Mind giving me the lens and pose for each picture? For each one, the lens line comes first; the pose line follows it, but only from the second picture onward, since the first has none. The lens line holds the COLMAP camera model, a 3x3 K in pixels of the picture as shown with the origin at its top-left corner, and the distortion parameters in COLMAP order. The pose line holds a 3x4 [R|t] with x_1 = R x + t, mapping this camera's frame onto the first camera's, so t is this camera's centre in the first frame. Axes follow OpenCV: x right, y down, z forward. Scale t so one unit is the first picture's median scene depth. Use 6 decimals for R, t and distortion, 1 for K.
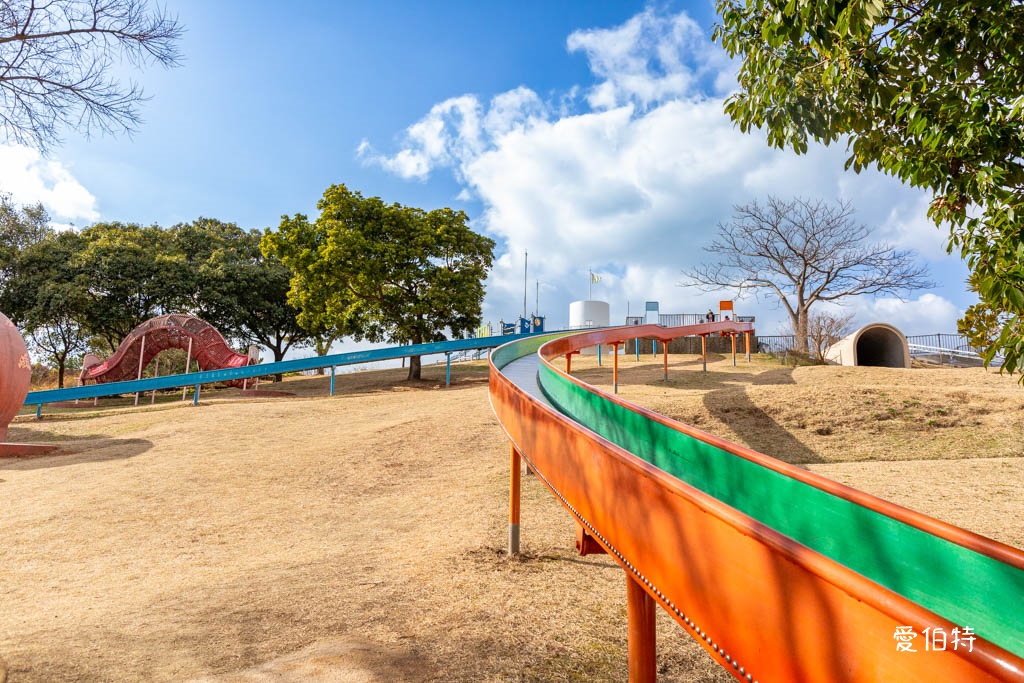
lens RADIAL K [[694.3, 0, 512.0], [0, 694.3, 341.5], [0, 0, 1]] dist [-0.000793, -0.000159]
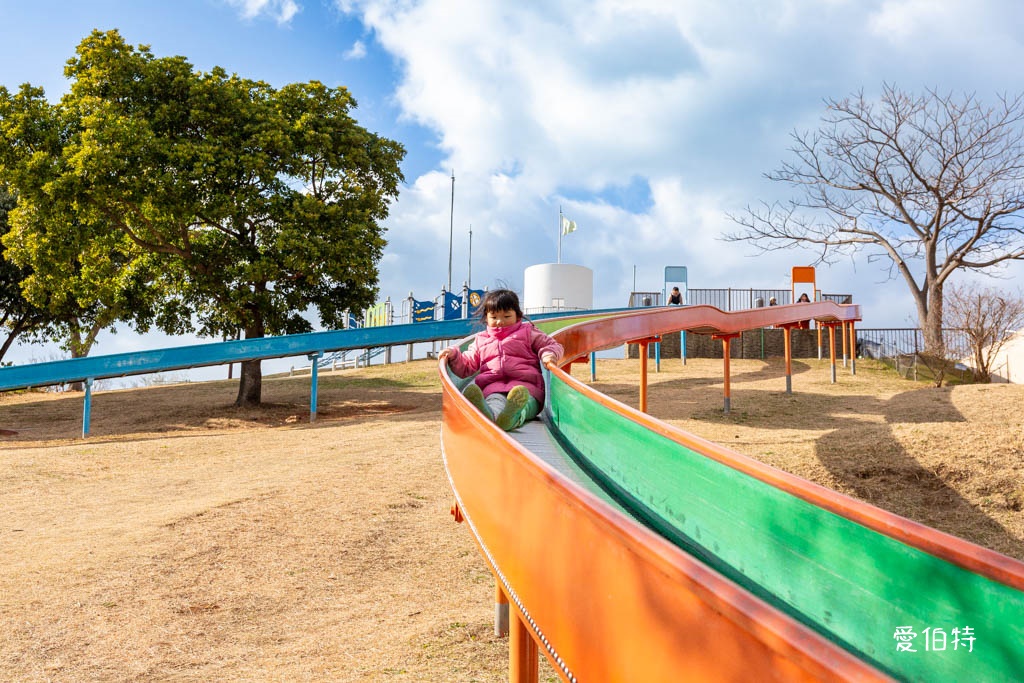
lens RADIAL K [[1134.3, 0, 512.0], [0, 1134.3, 341.5], [0, 0, 1]] dist [-0.060514, 0.001405]
pose [[0.996291, 0.008625, 0.085619, -0.015483], [-0.009249, 0.999933, 0.006893, -0.001220], [-0.085554, -0.007659, 0.996304, 0.126925]]
